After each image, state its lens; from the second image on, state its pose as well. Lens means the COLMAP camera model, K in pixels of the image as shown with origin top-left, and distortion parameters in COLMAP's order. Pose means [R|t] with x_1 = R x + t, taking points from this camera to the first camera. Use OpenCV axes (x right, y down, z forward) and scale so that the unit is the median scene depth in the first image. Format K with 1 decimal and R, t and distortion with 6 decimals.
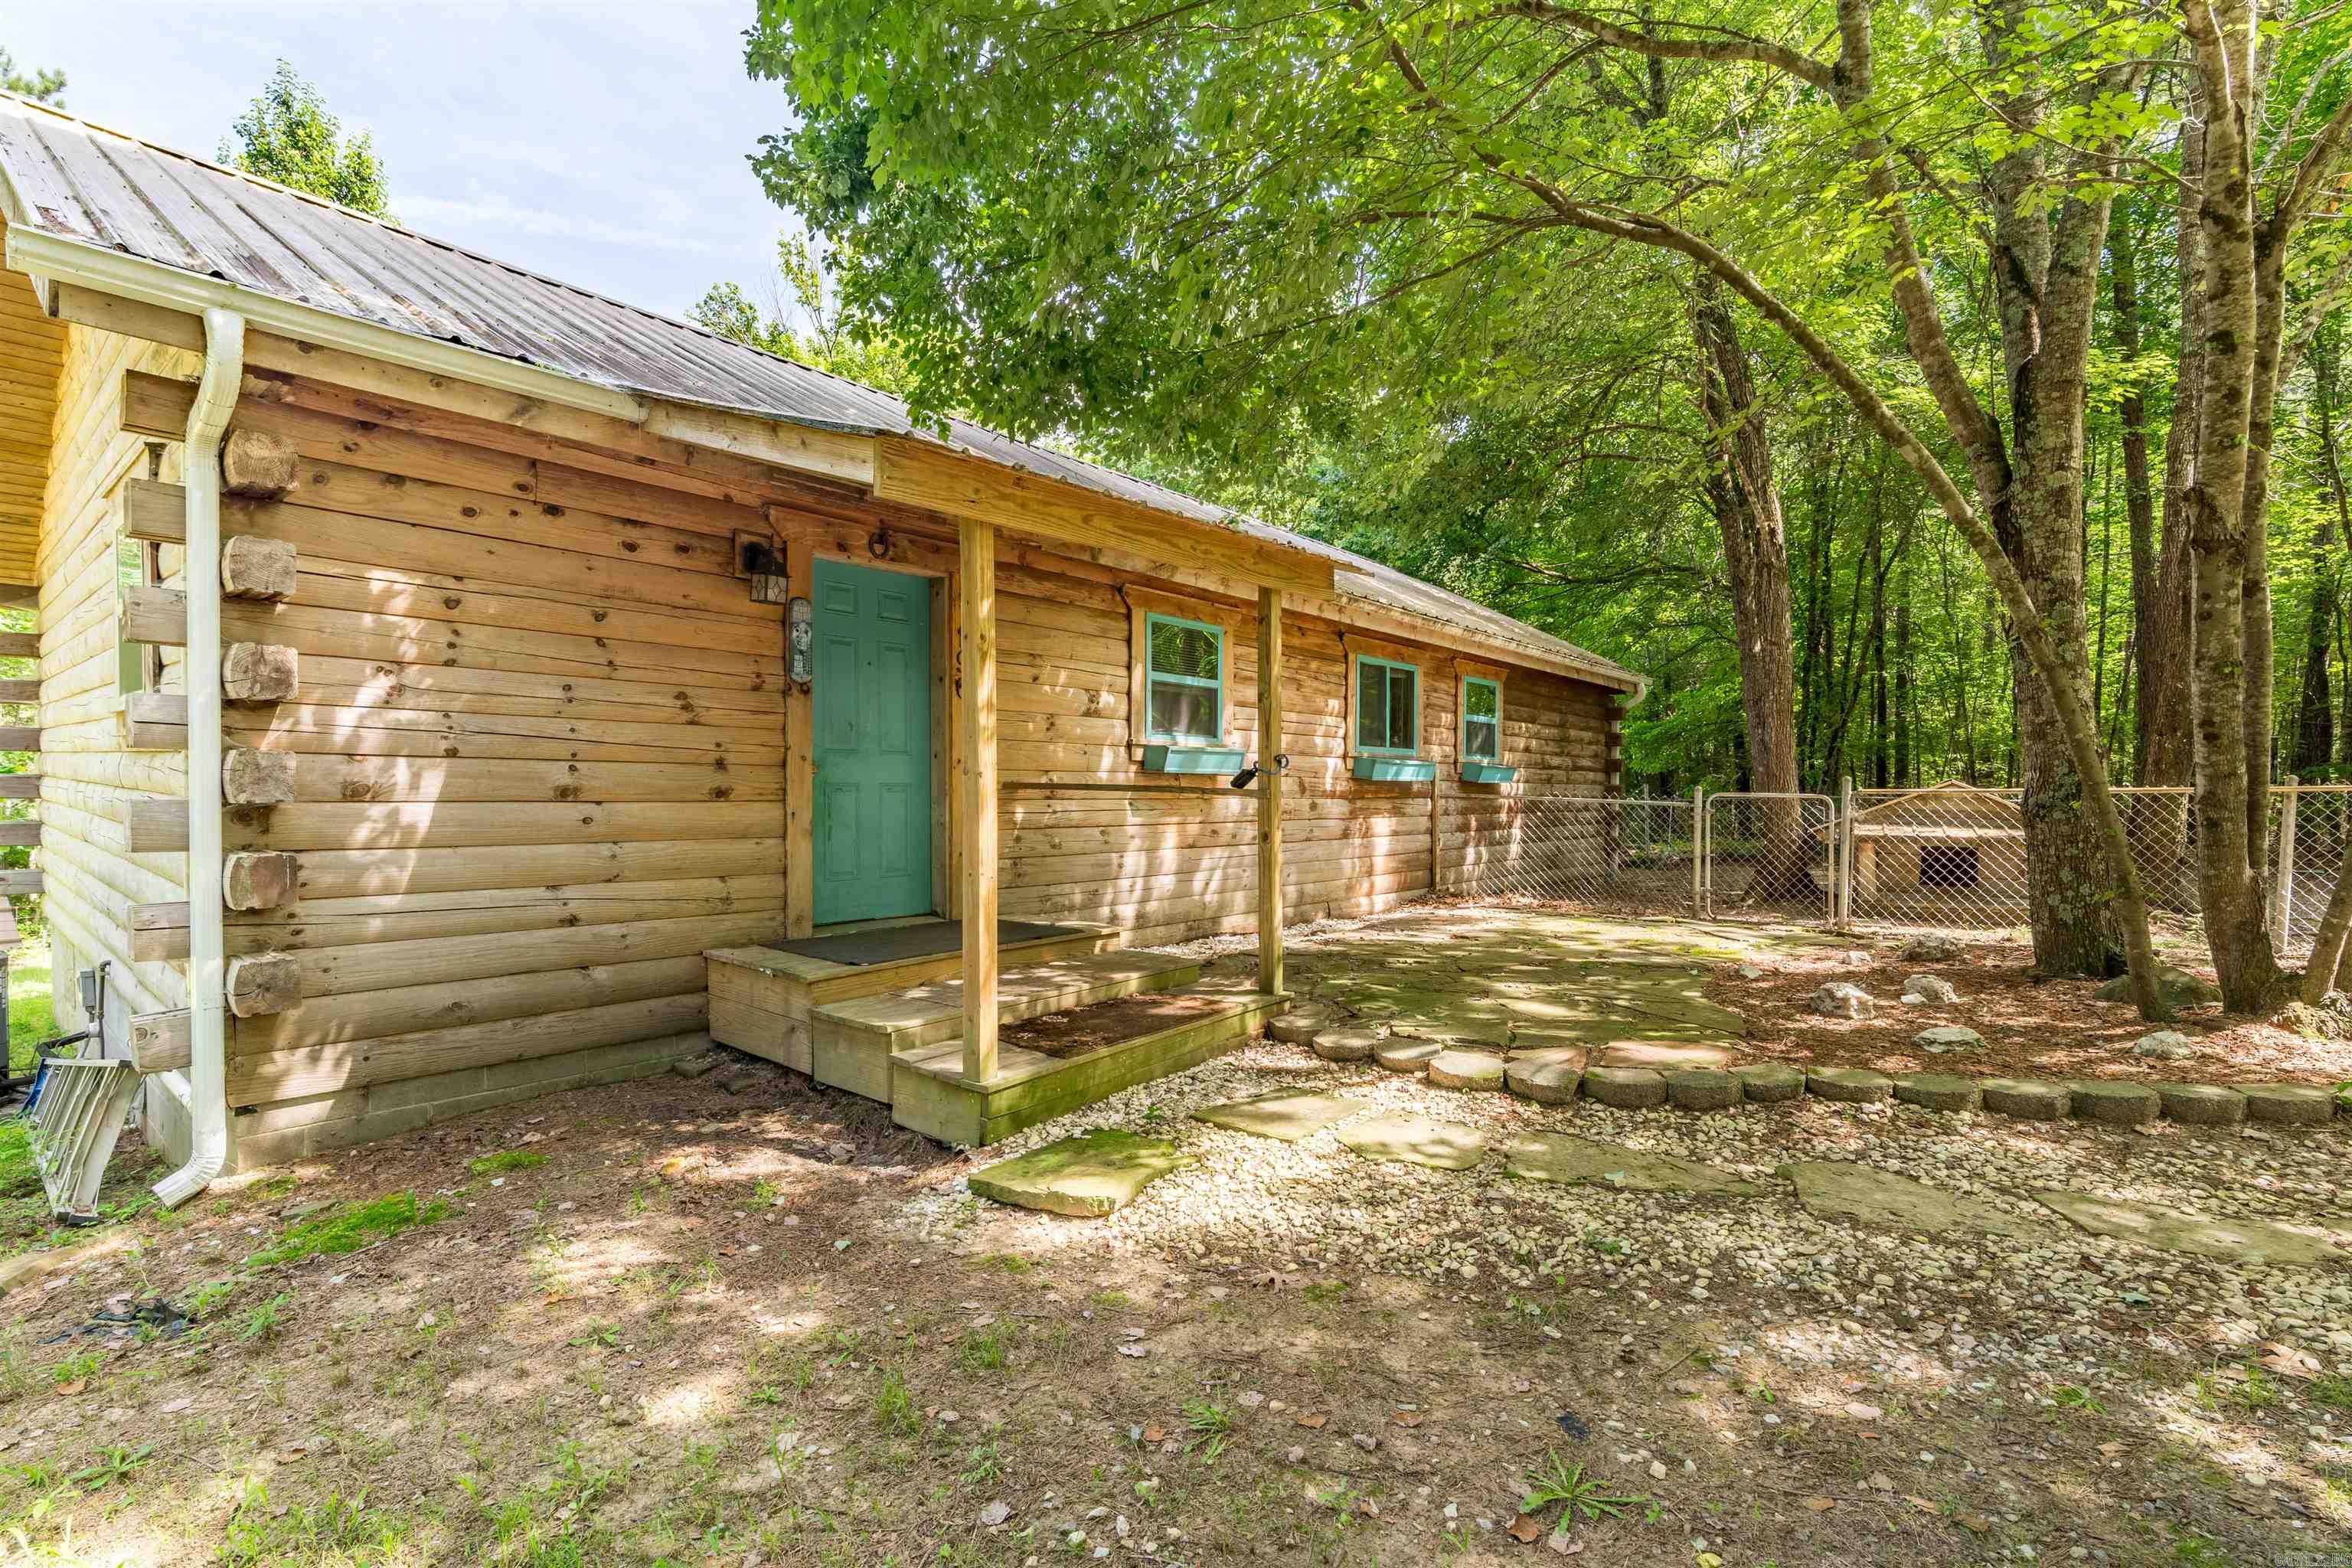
lens RADIAL K [[1085.4, 0, 1179.4], [0, 1085.4, 789.7], [0, 0, 1]] dist [-0.009719, 0.003400]
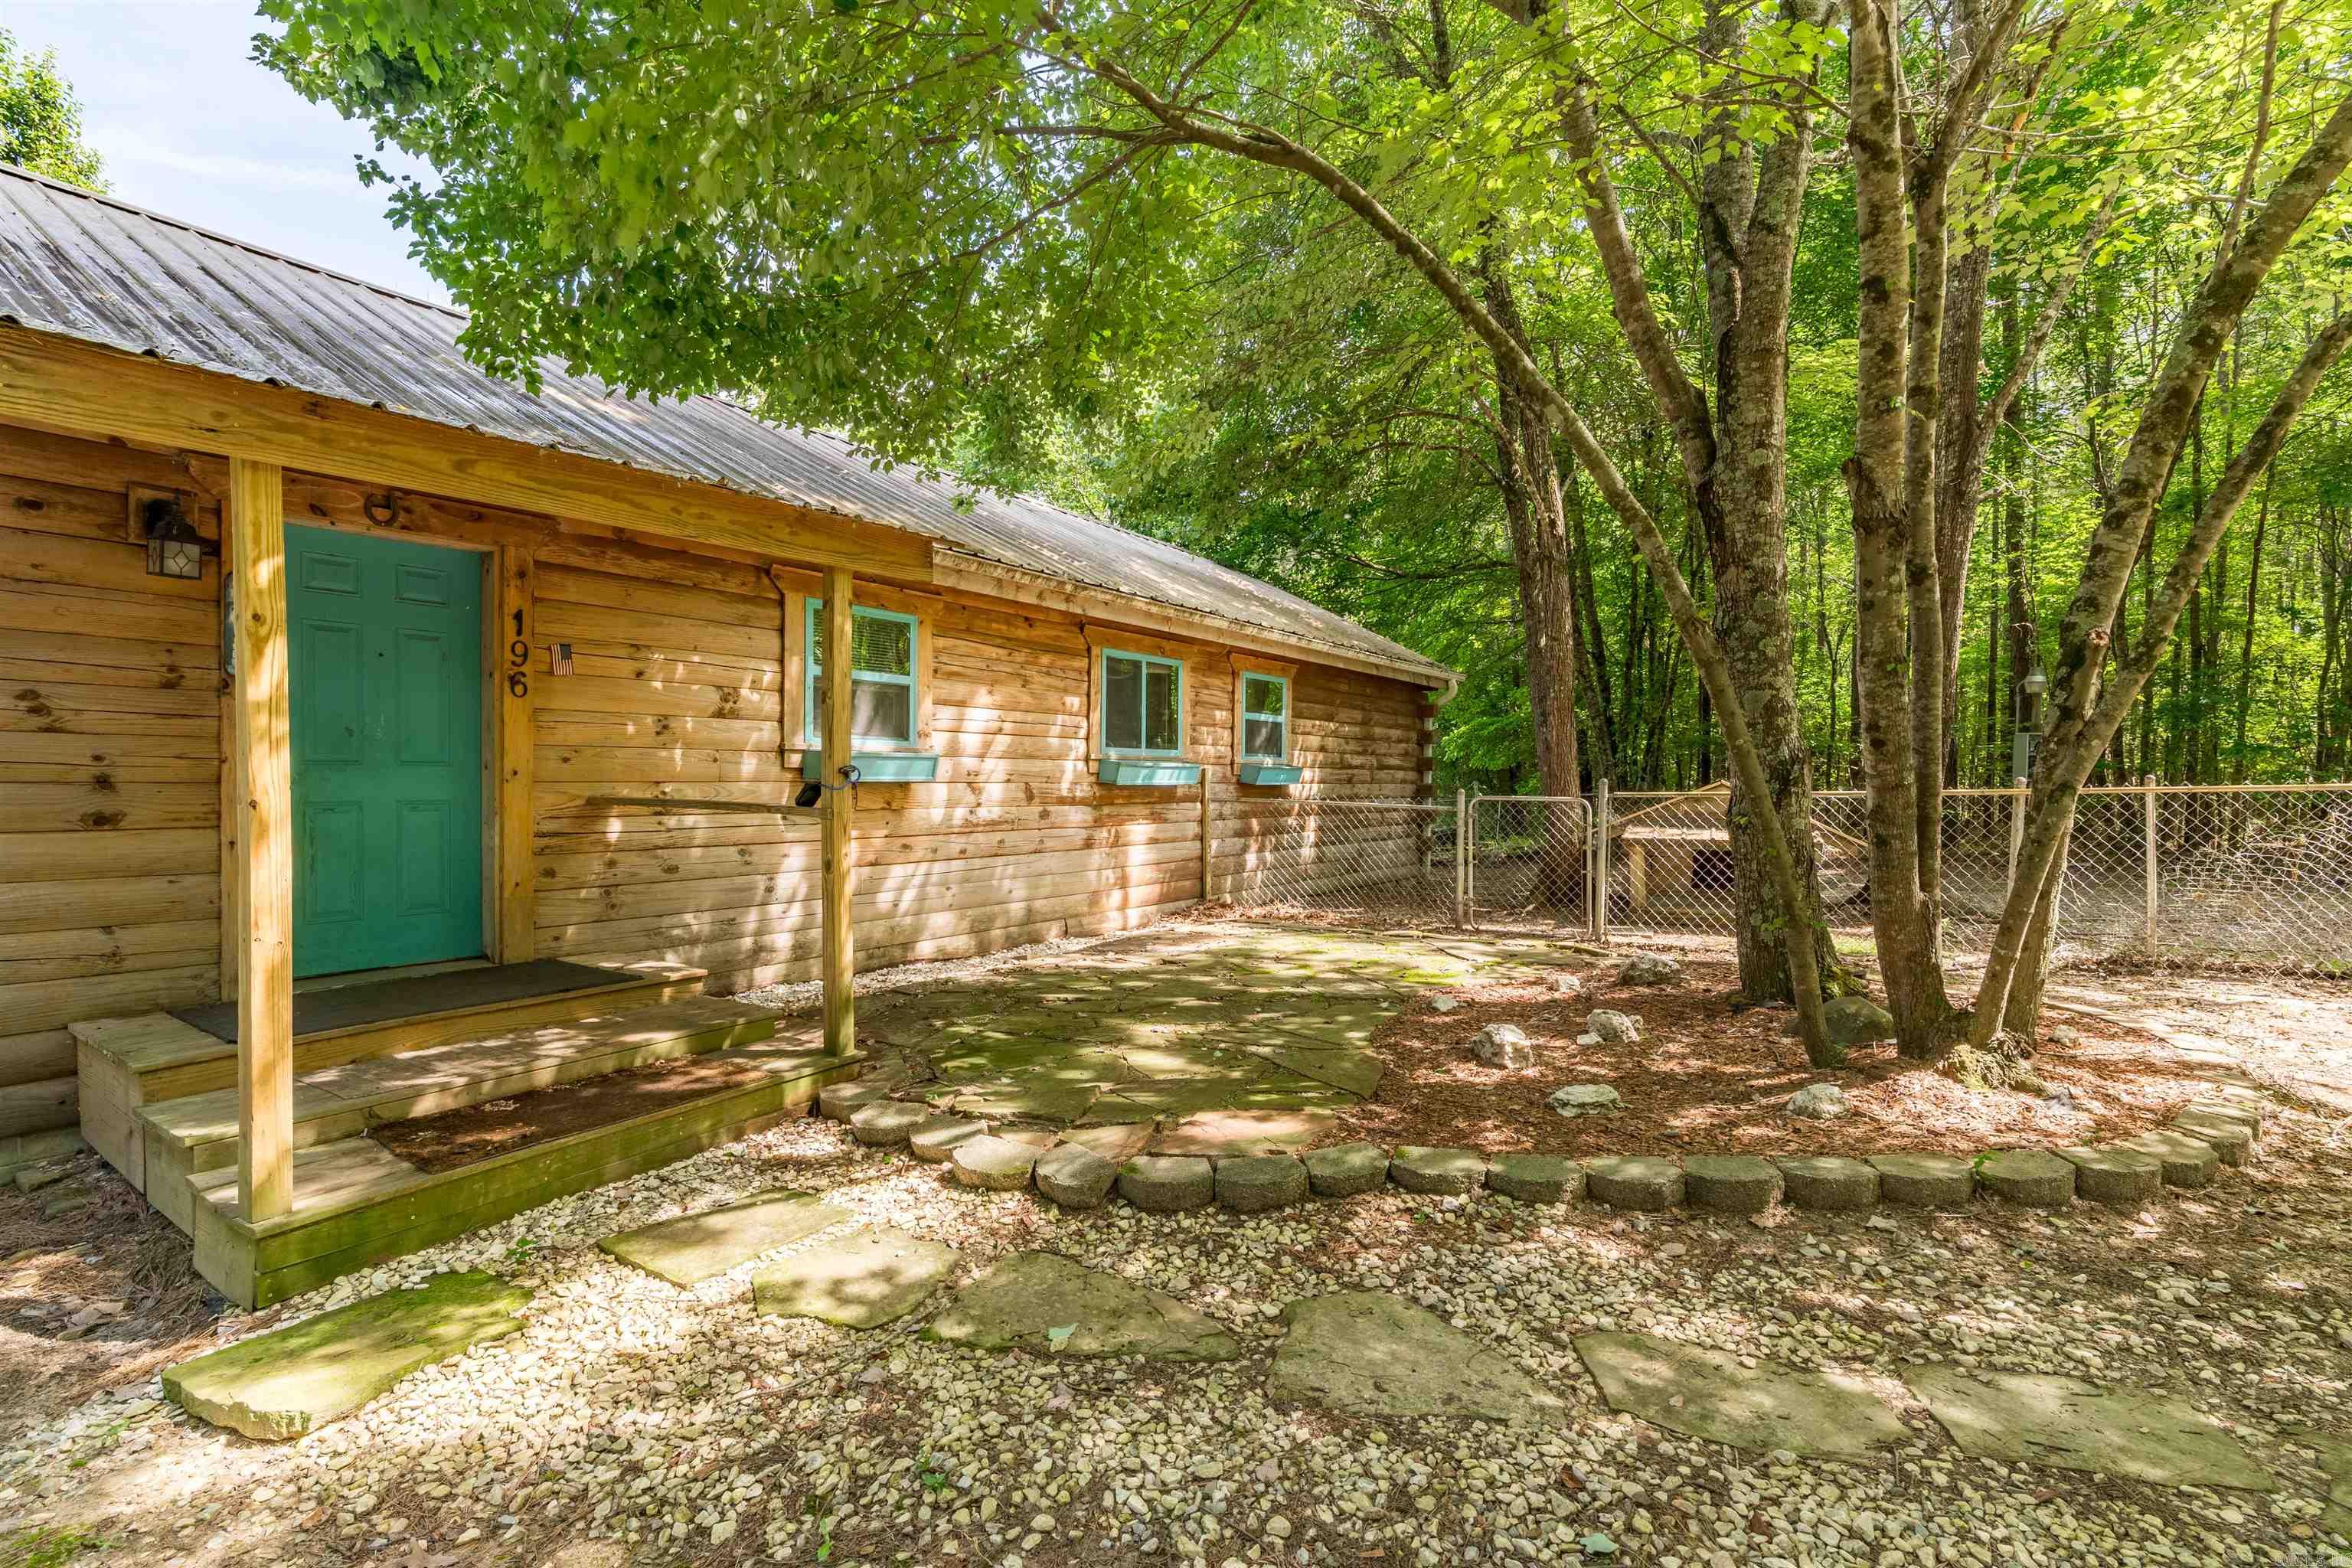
lens RADIAL K [[1085.4, 0, 1167.8], [0, 1085.4, 785.6], [0, 0, 1]] dist [-0.009719, 0.003400]
pose [[0.995847, -0.006621, 0.090802, 0.277489], [0.006553, 0.999978, 0.001053, -0.017541], [-0.090807, -0.000453, 0.995868, 0.161403]]
